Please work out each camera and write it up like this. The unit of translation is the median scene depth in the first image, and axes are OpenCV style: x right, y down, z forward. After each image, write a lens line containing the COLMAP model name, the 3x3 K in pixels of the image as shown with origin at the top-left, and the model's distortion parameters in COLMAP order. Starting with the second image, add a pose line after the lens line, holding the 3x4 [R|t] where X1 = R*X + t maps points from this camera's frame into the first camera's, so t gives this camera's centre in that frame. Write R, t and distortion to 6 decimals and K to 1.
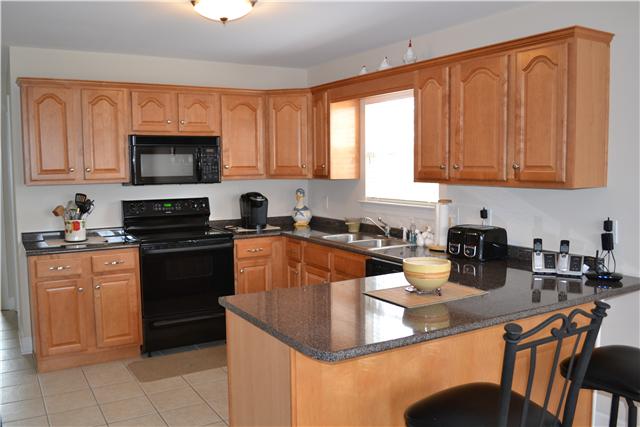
lens RADIAL K [[559.9, 0, 320.0], [0, 559.9, 213.5], [0, 0, 1]] dist [-0.068555, 0.003108]
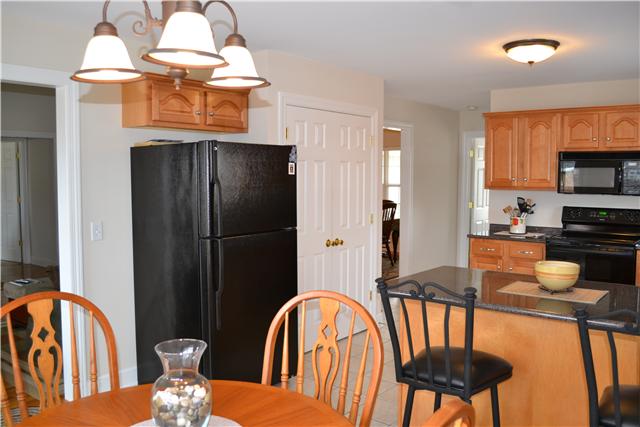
lens RADIAL K [[559.9, 0, 320.0], [0, 559.9, 213.5], [0, 0, 1]] dist [-0.068555, 0.003108]
pose [[0.355122, 0.078964, -0.931479, 0.605351], [-0.090610, 0.994642, 0.049774, -0.019895], [0.930418, 0.066726, 0.360374, 0.088588]]
